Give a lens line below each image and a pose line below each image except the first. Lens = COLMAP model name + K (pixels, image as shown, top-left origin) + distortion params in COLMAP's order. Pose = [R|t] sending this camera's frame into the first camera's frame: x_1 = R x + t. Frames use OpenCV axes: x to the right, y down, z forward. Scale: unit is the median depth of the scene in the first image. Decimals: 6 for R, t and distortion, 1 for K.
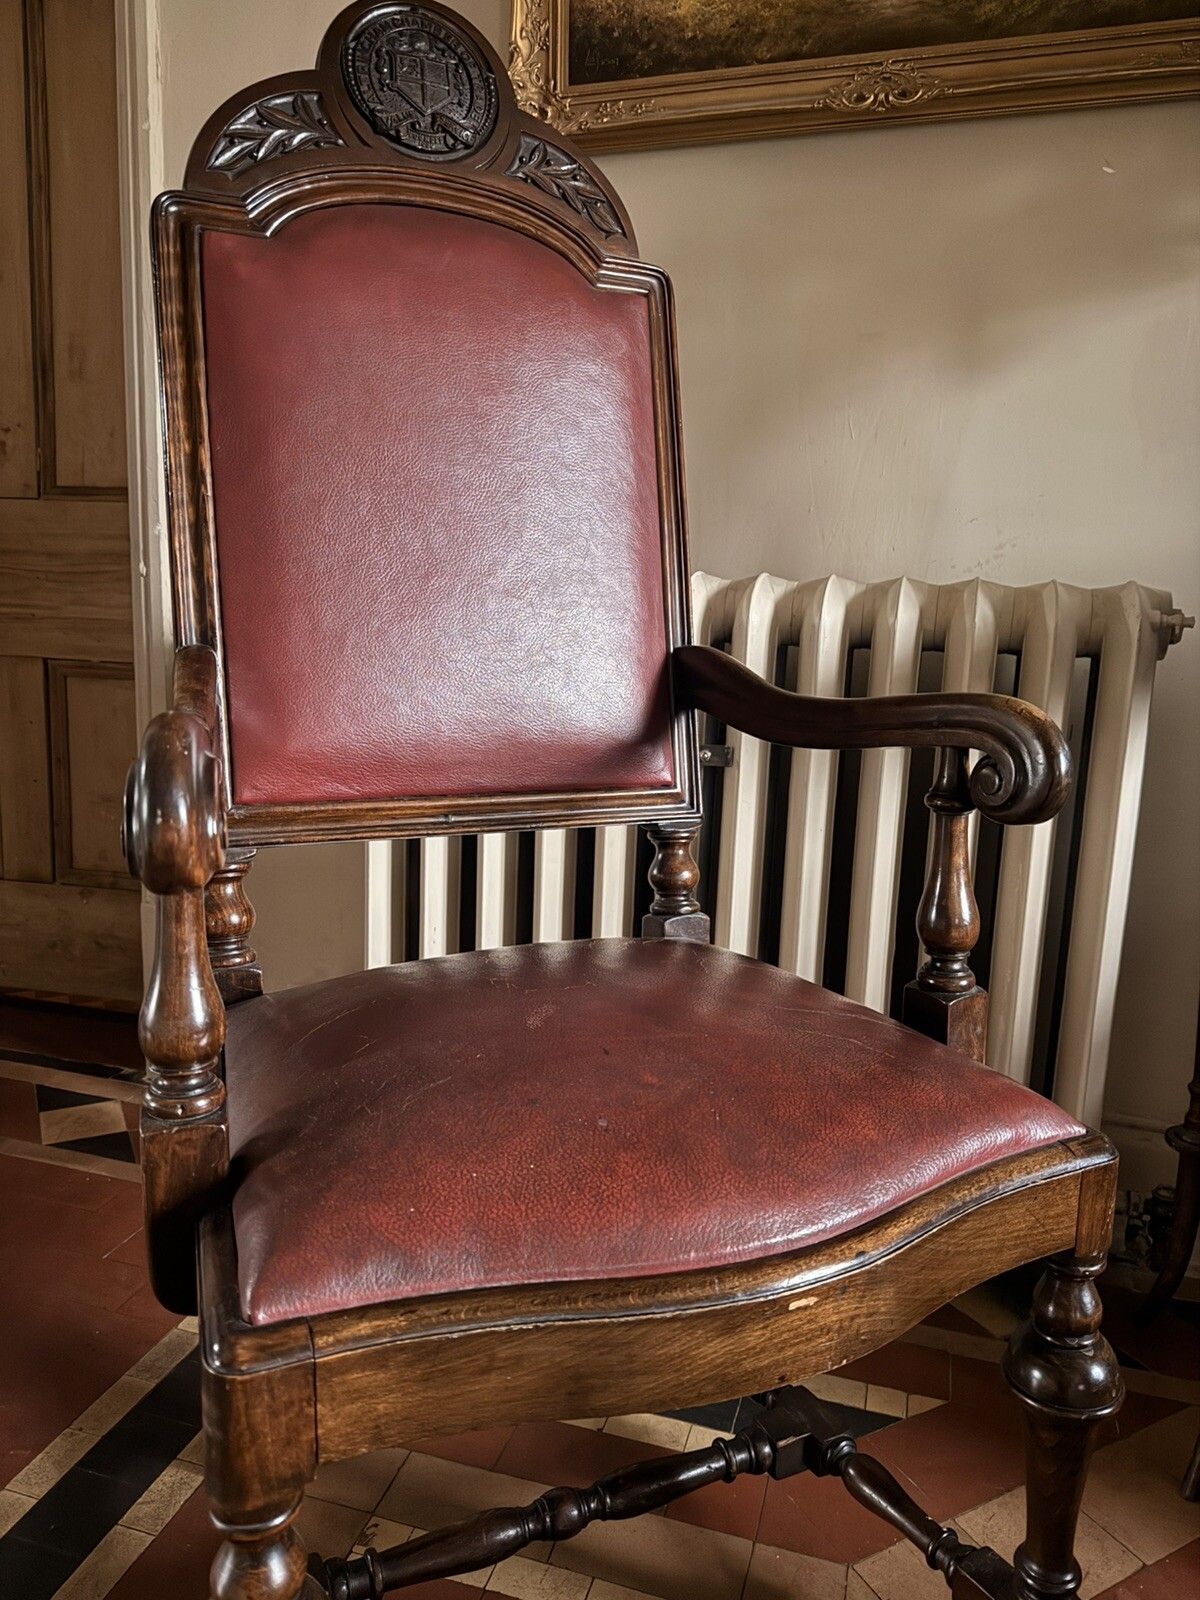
lens RADIAL K [[1144.3, 0, 594.3], [0, 1144.3, 796.5], [0, 0, 1]] dist [0.013120, -0.028257]
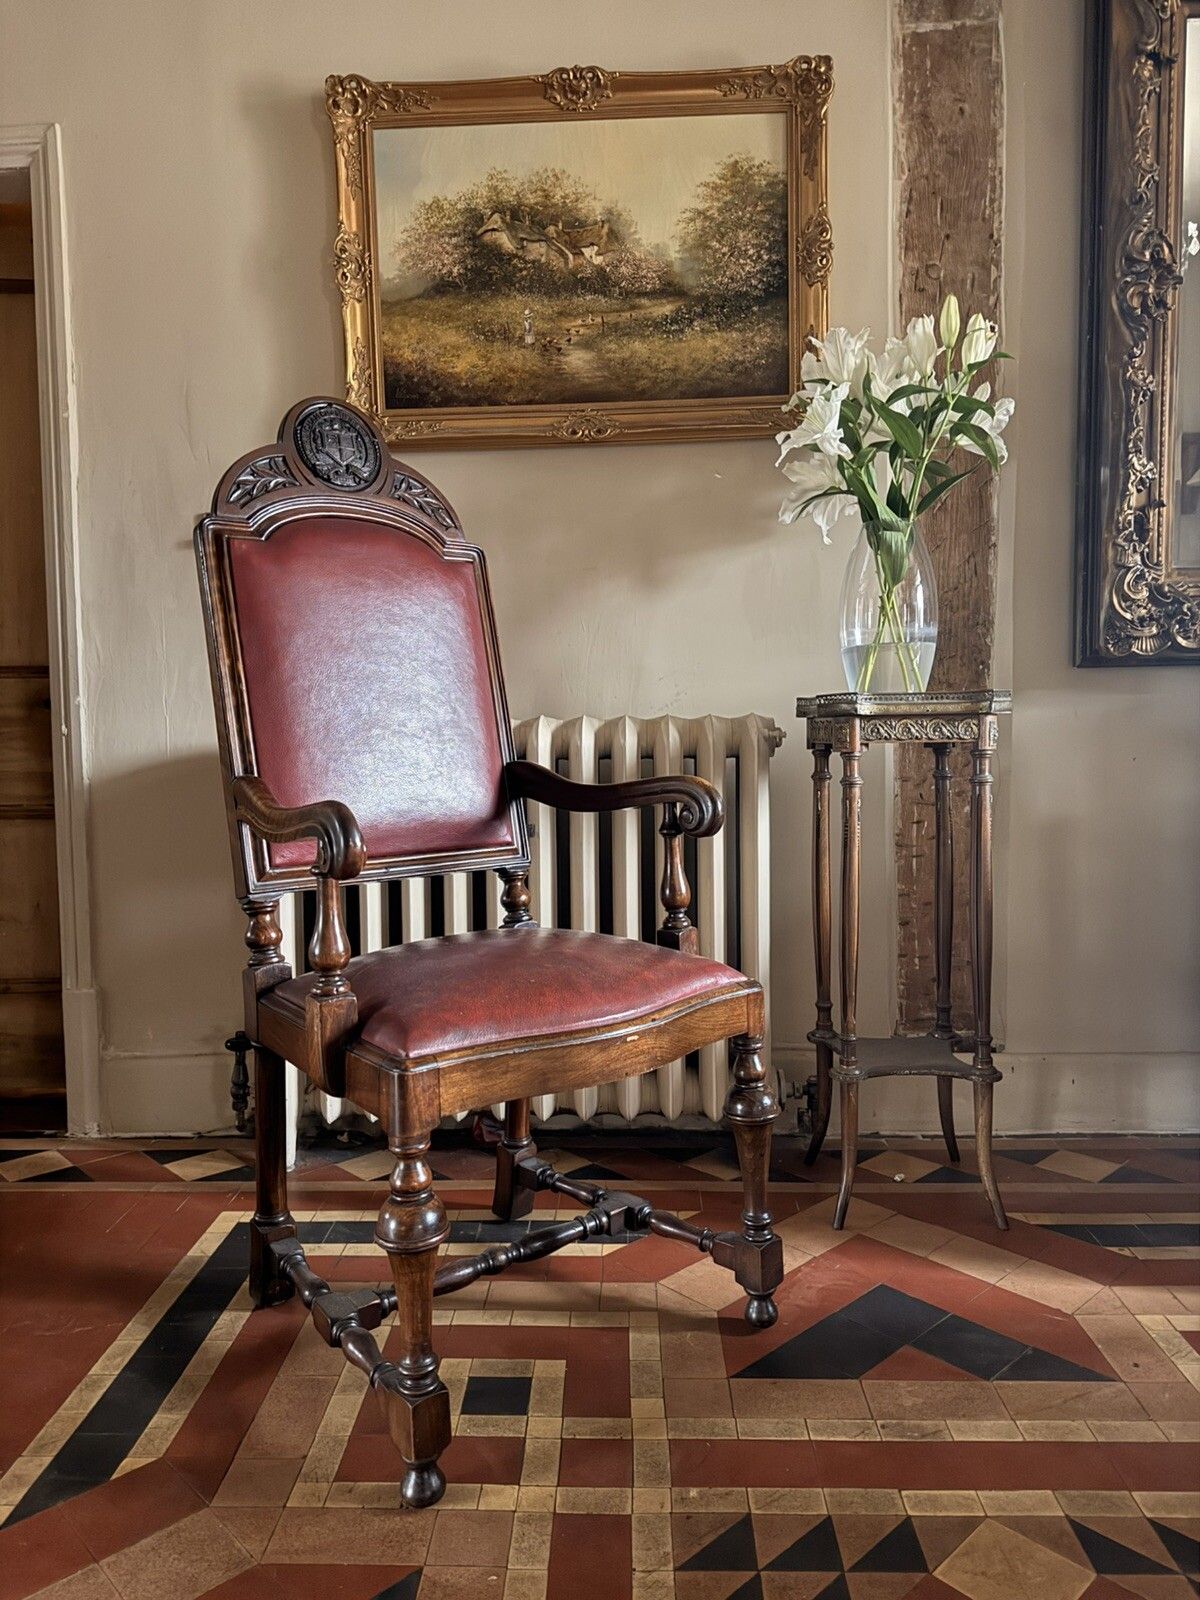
lens RADIAL K [[1144.3, 0, 597.9], [0, 1144.3, 795.8], [0, 0, 1]] dist [0.013120, -0.028257]
pose [[0.964163, -0.062203, 0.257917, -0.213256], [0.090042, 0.991148, -0.097561, 0.086119], [-0.249565, 0.117288, 0.961229, -0.592980]]
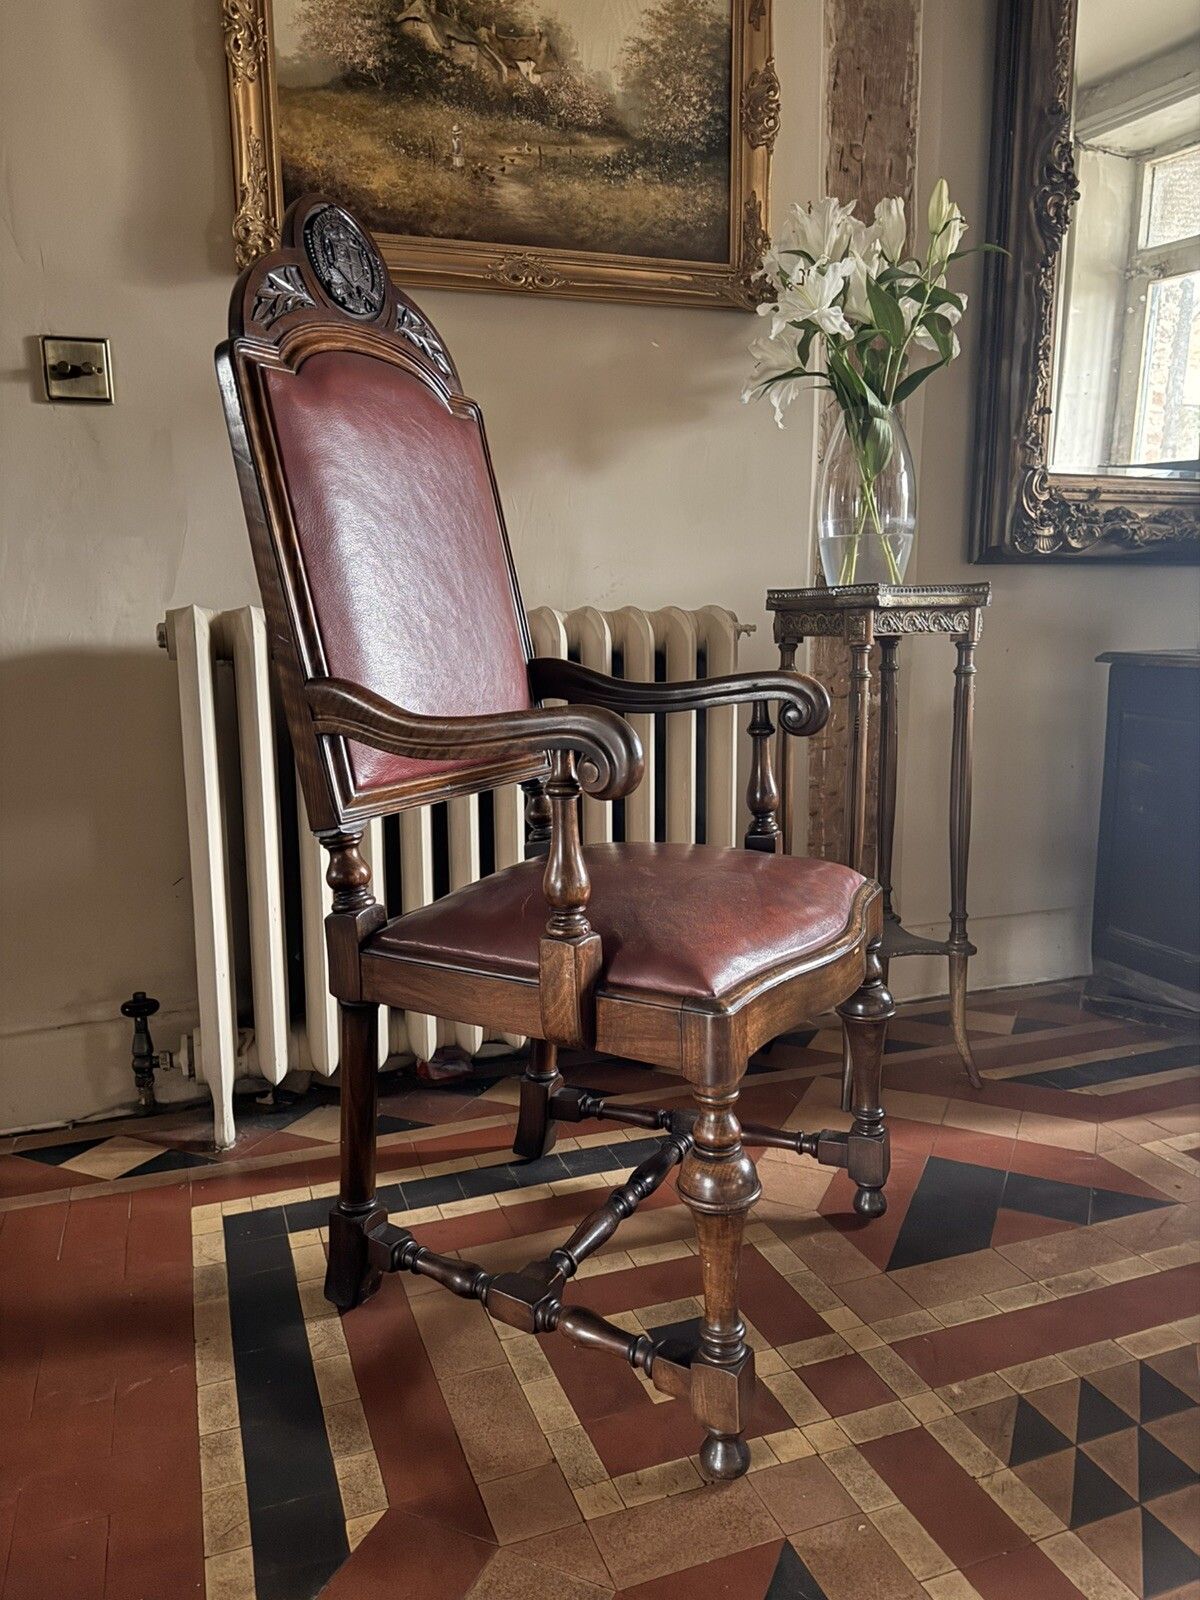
lens RADIAL K [[1144.3, 0, 602.4], [0, 1144.3, 798.8], [0, 0, 1]] dist [0.013120, -0.028257]
pose [[0.794866, -0.135297, 0.591509, -0.692380], [0.140563, 0.989365, 0.037412, 0.006451], [-0.590280, 0.053407, 0.805430, -0.222468]]
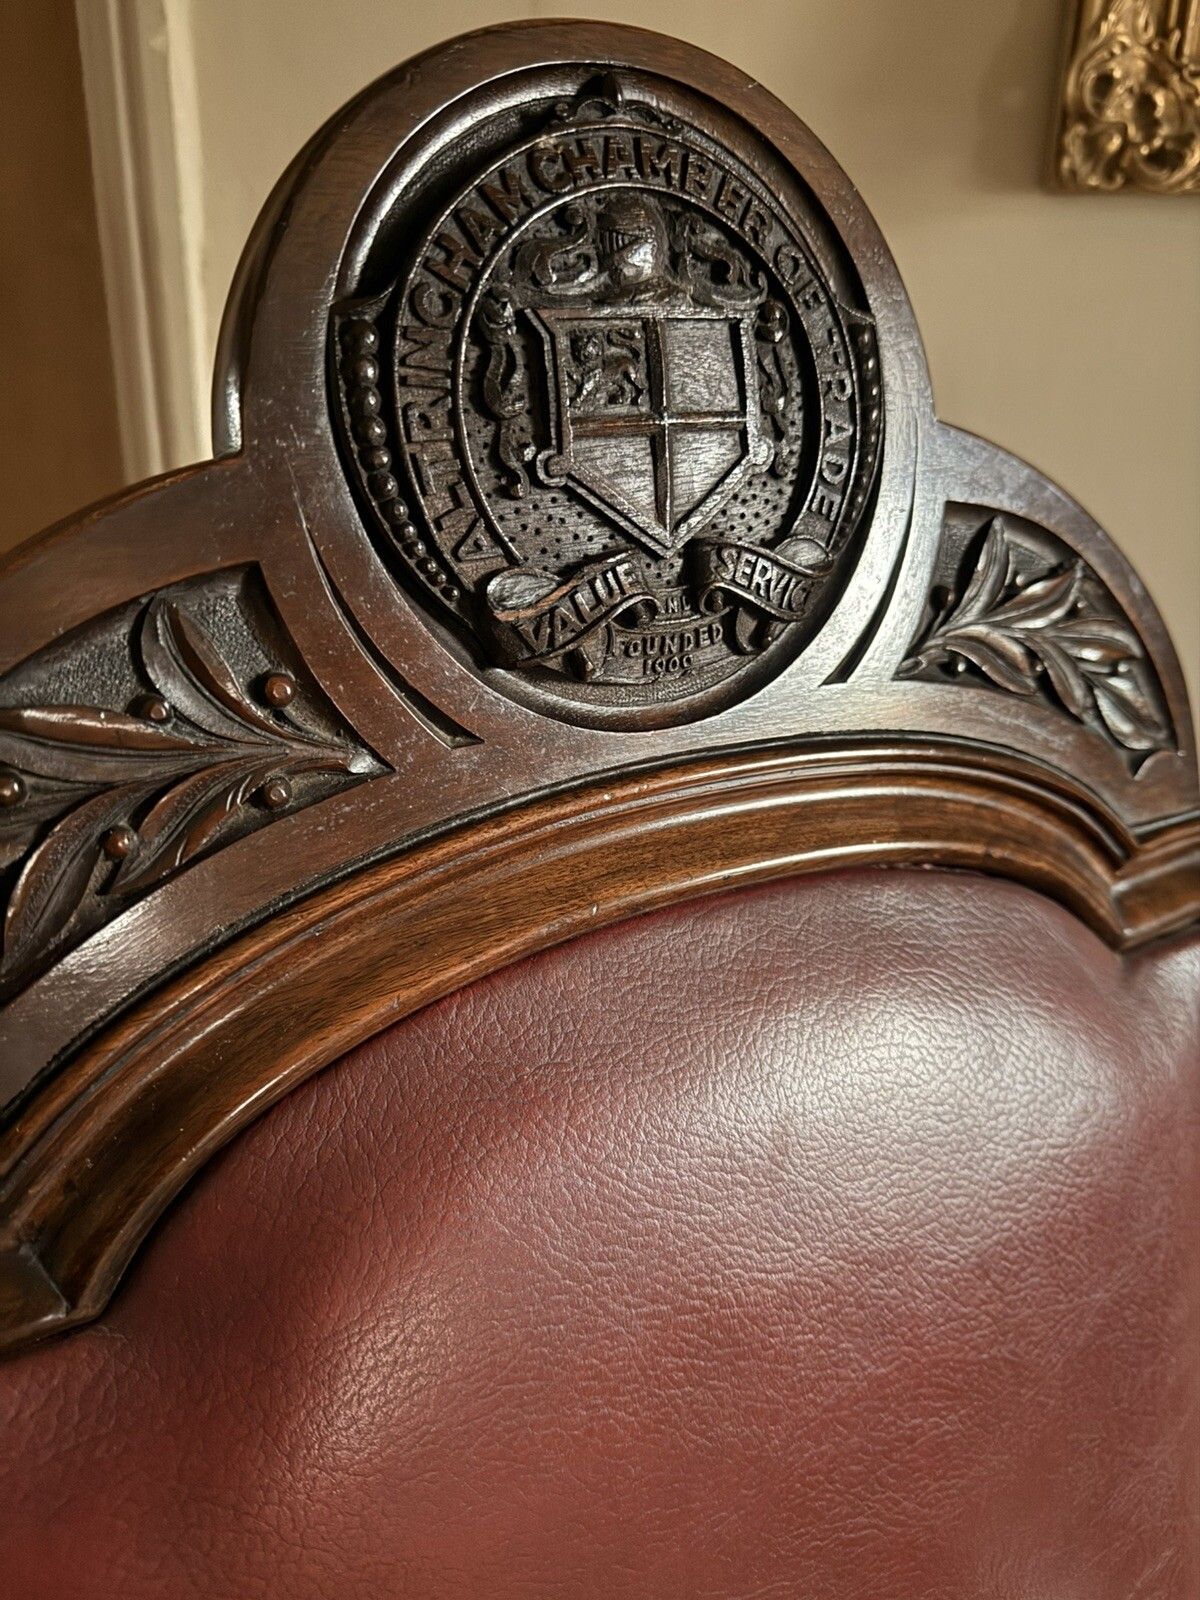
lens RADIAL K [[1144.3, 0, 601.8], [0, 1144.3, 805.1], [0, 0, 1]] dist [0.013120, -0.028257]
pose [[0.995888, -0.045212, 0.078511, -0.156555], [0.029456, 0.981084, 0.191326, -0.500156], [-0.085676, -0.188227, 0.978382, 0.628022]]
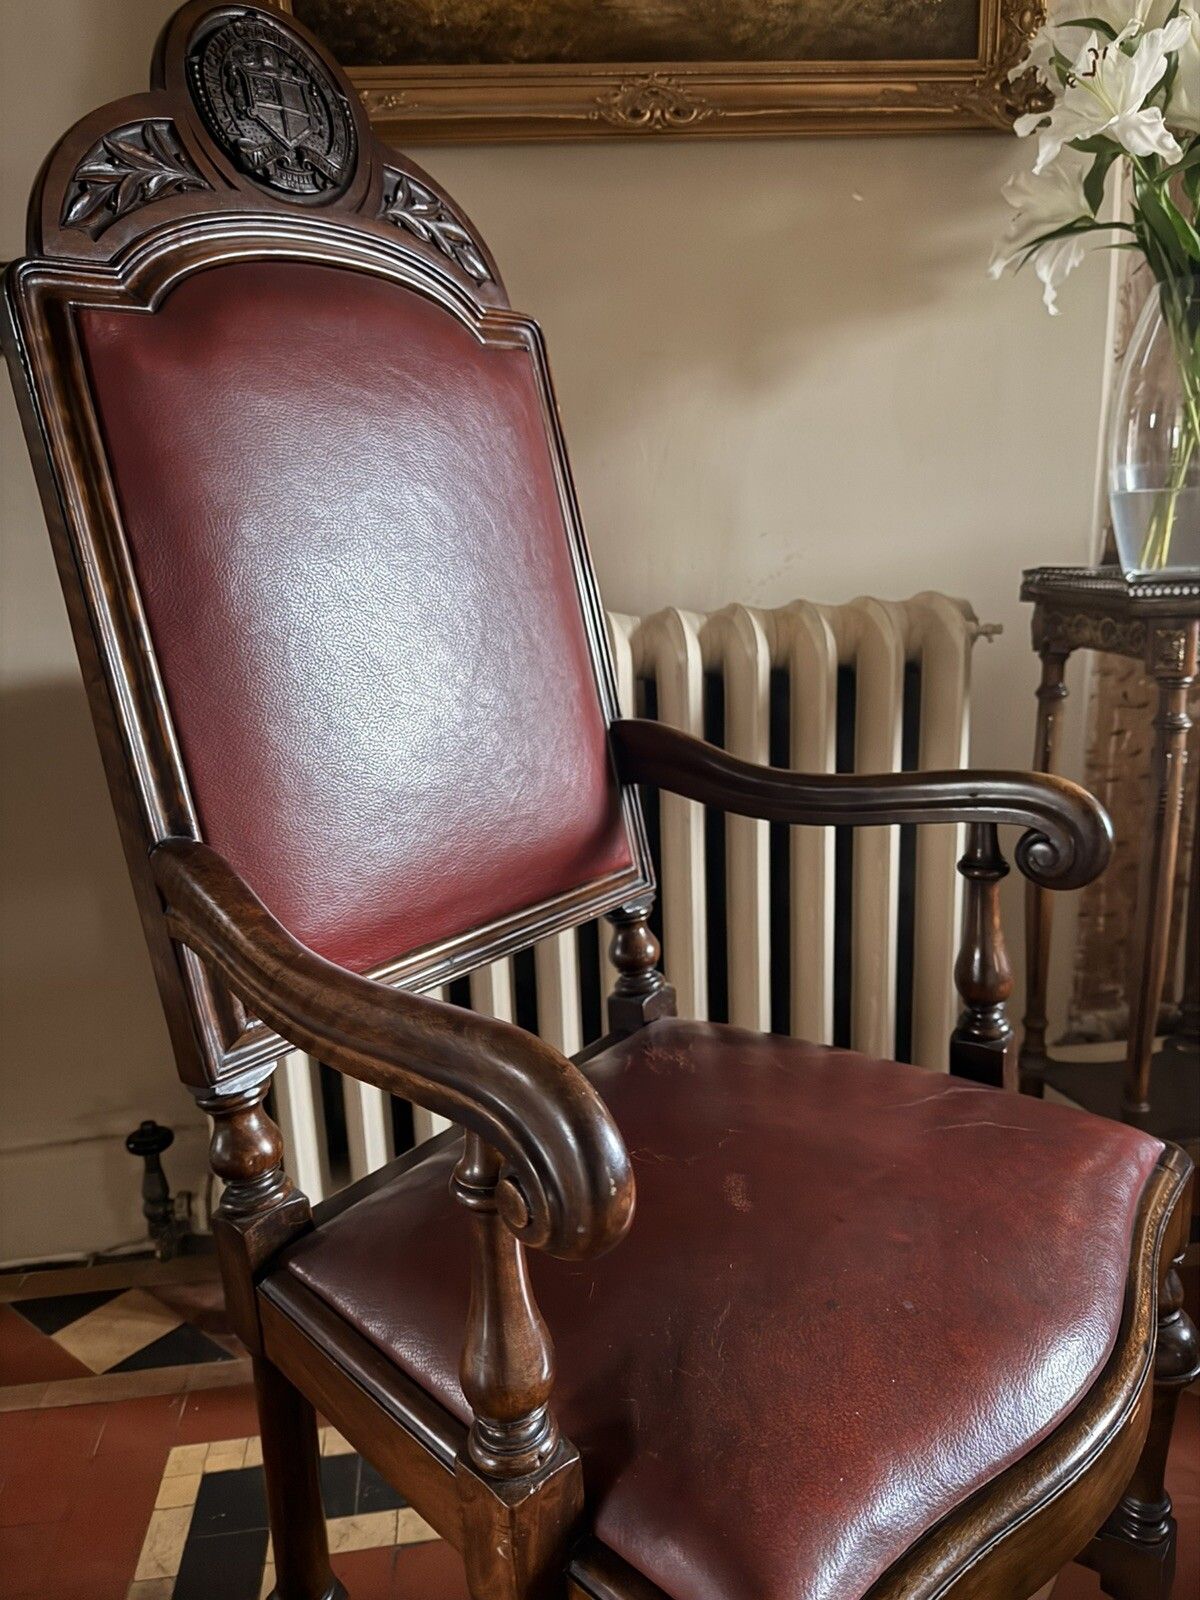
lens RADIAL K [[1144.3, 0, 599.3], [0, 1144.3, 792.1], [0, 0, 1]] dist [0.013120, -0.028257]
pose [[0.909117, -0.167519, 0.381370, -0.287799], [0.141277, 0.985302, 0.096021, -0.154463], [-0.391850, -0.033416, 0.919422, 0.110124]]
